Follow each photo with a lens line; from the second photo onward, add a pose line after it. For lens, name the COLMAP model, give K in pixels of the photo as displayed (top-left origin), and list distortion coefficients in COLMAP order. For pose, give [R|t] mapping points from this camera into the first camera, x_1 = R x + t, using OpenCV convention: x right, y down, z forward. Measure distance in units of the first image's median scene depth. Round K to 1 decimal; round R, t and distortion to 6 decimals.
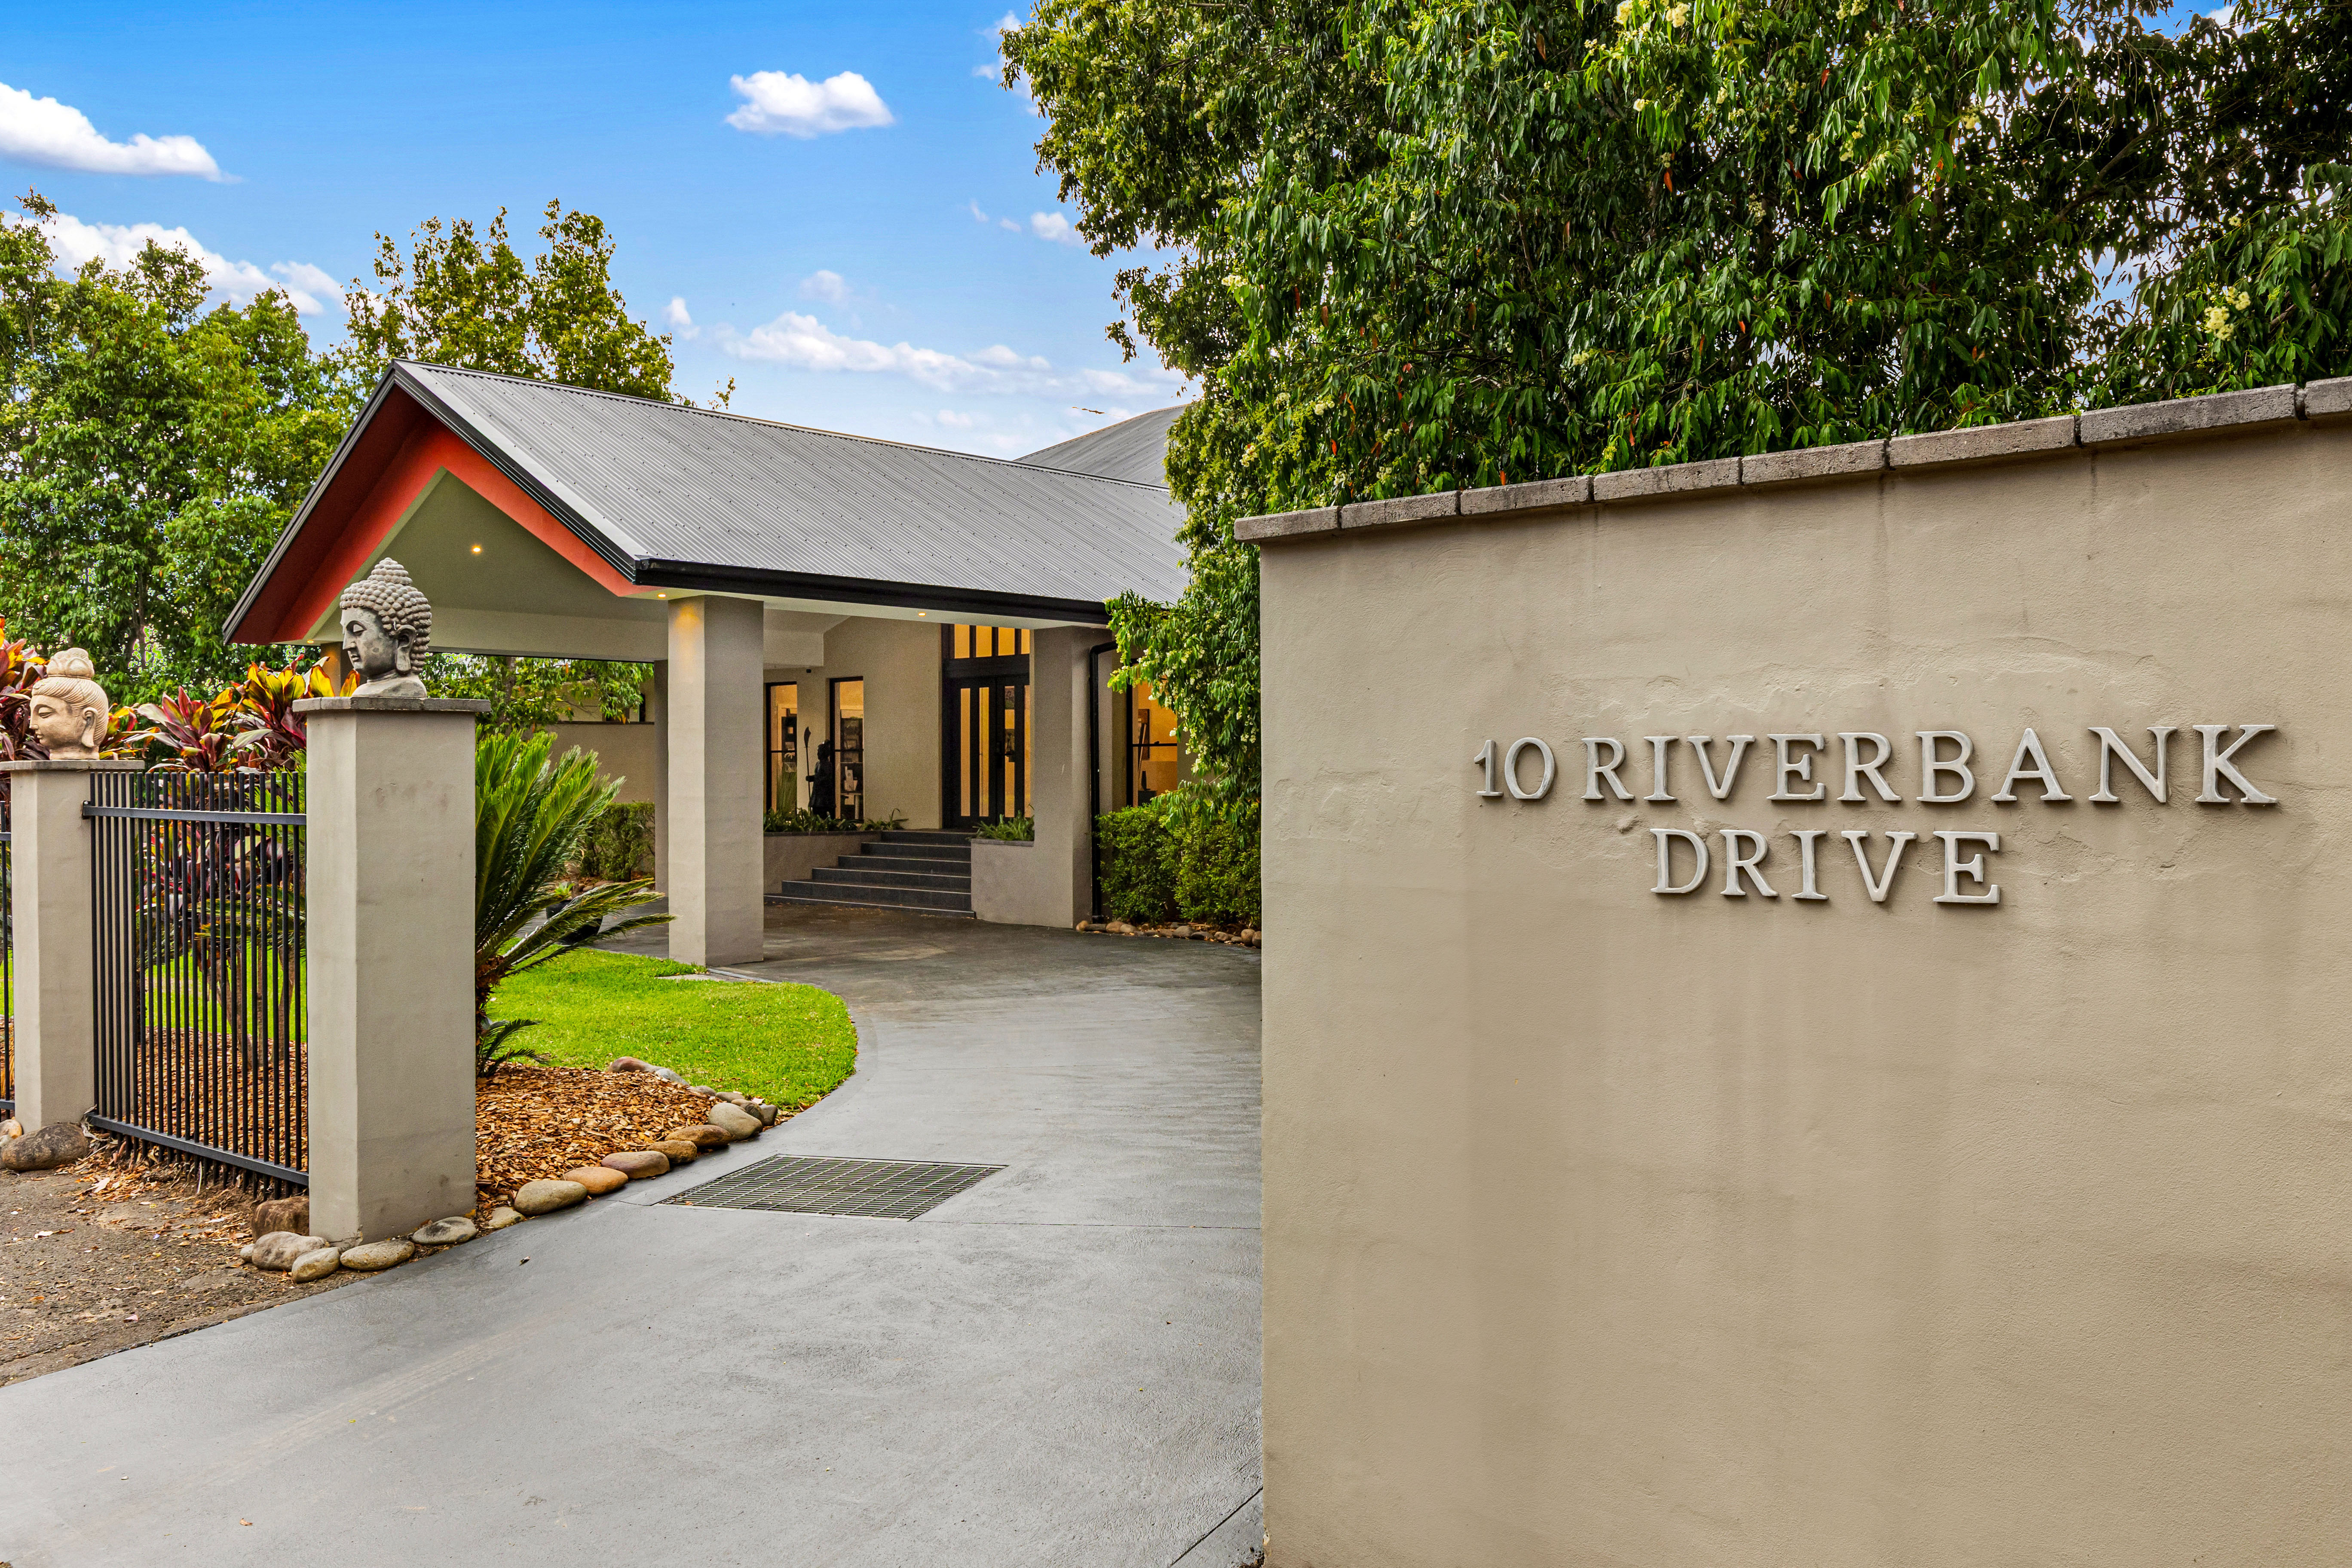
lens RADIAL K [[1869.9, 0, 1168.0], [0, 1869.9, 804.7], [0, 0, 1]] dist [0.072759, 0.000512]
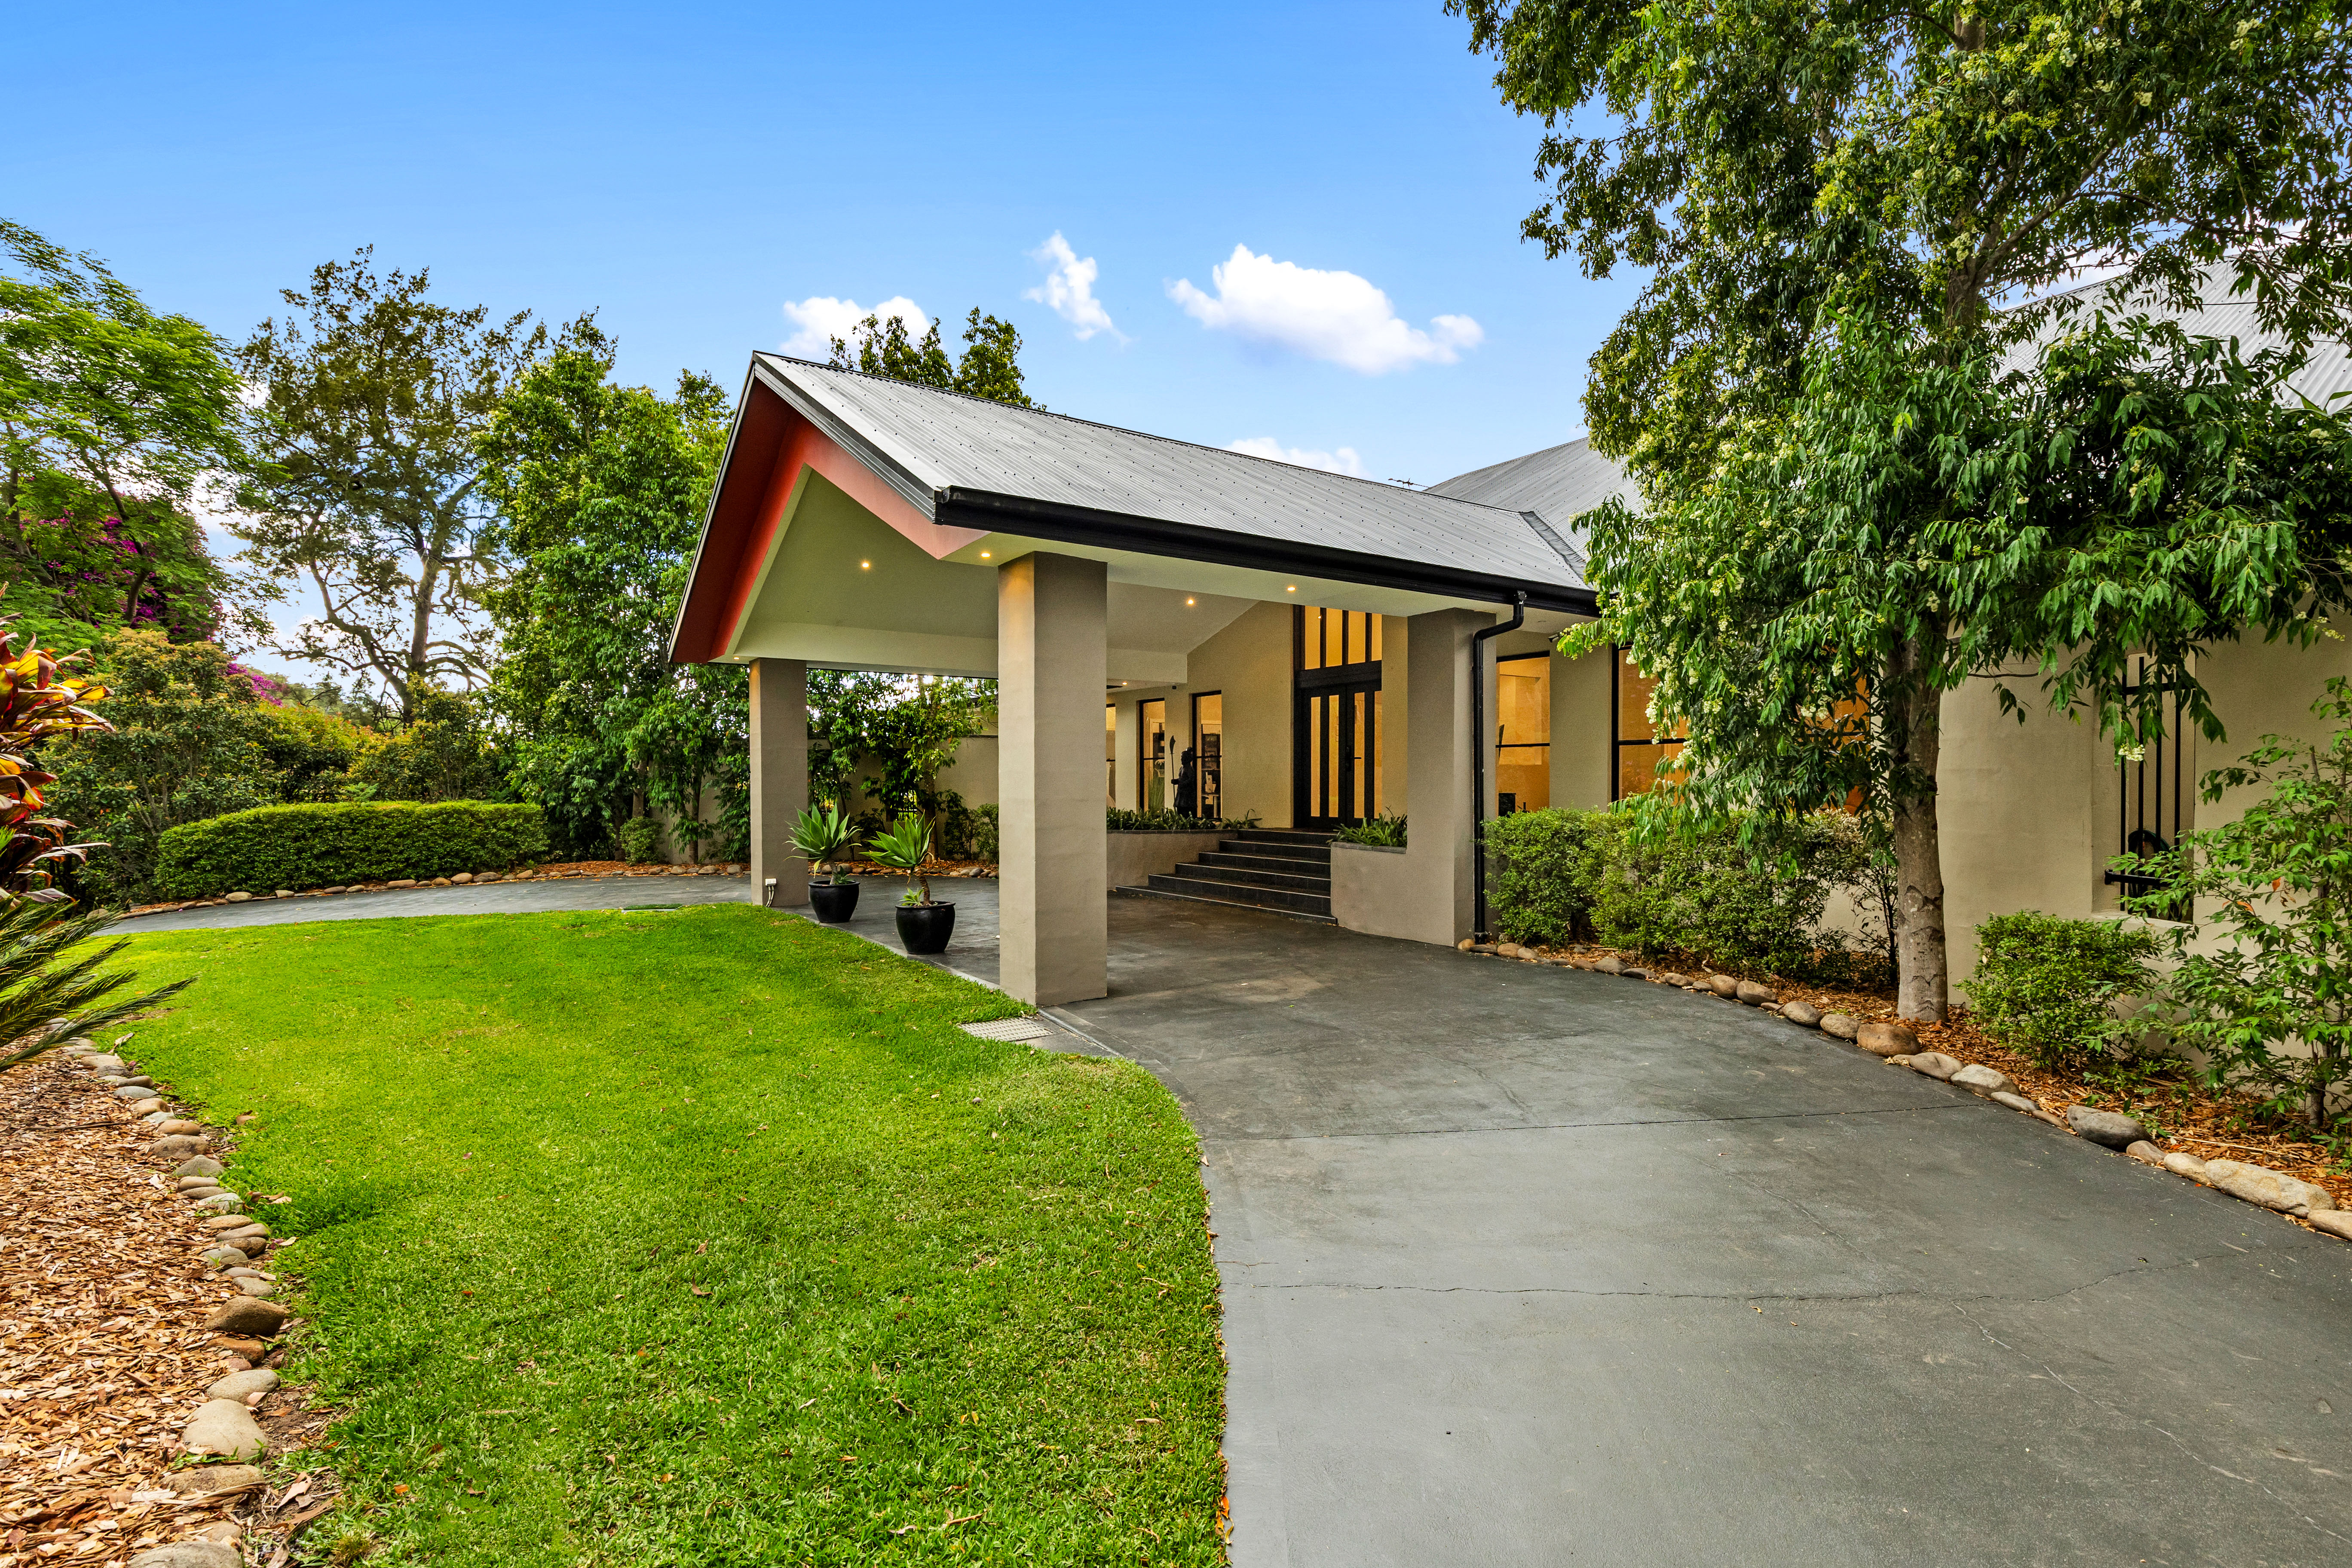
lens RADIAL K [[1057.7, 0, 1178.1], [0, 1057.7, 774.4], [0, 0, 1]] dist [0.000664, -0.000019]
pose [[0.980361, -0.002492, -0.197195, -0.068101], [-0.002341, 0.999703, -0.024273, -0.003173], [0.197197, 0.024258, 0.980064, 0.404097]]
